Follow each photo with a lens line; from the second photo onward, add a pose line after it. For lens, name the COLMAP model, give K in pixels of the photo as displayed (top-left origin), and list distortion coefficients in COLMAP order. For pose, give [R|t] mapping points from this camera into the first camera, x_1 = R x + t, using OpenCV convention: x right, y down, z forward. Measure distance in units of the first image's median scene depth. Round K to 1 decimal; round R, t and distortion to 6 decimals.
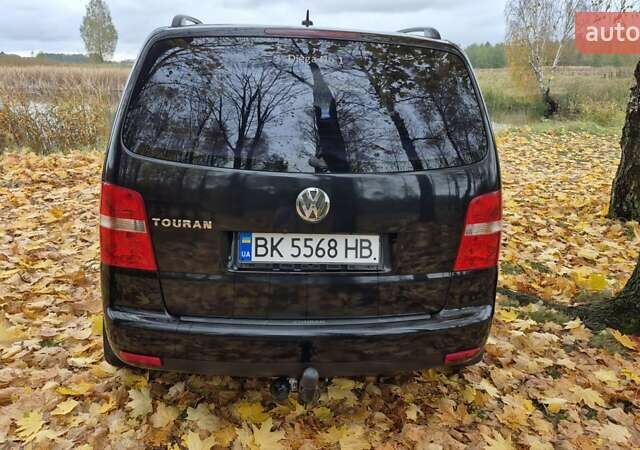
lens RADIAL K [[558.8, 0, 332.3], [0, 558.8, 217.8], [0, 0, 1]] dist [0.128386, -0.168664]
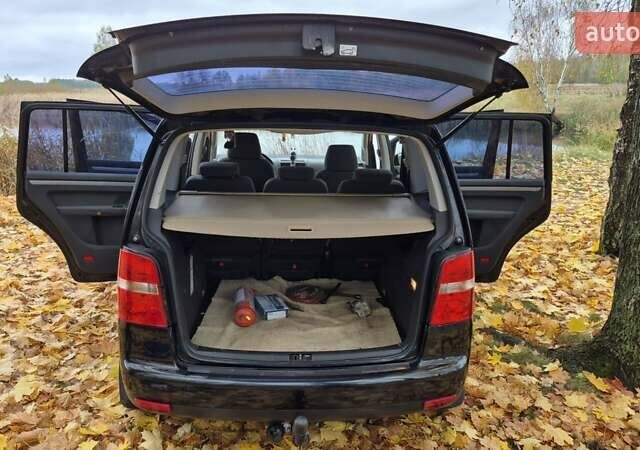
lens RADIAL K [[558.8, 0, 319.7], [0, 558.8, 219.9], [0, 0, 1]] dist [0.128386, -0.168664]
pose [[0.999418, -0.008546, -0.033031, 0.027695], [0.007465, 0.999437, -0.032721, -0.063131], [0.033292, 0.032455, 0.998919, -0.102610]]
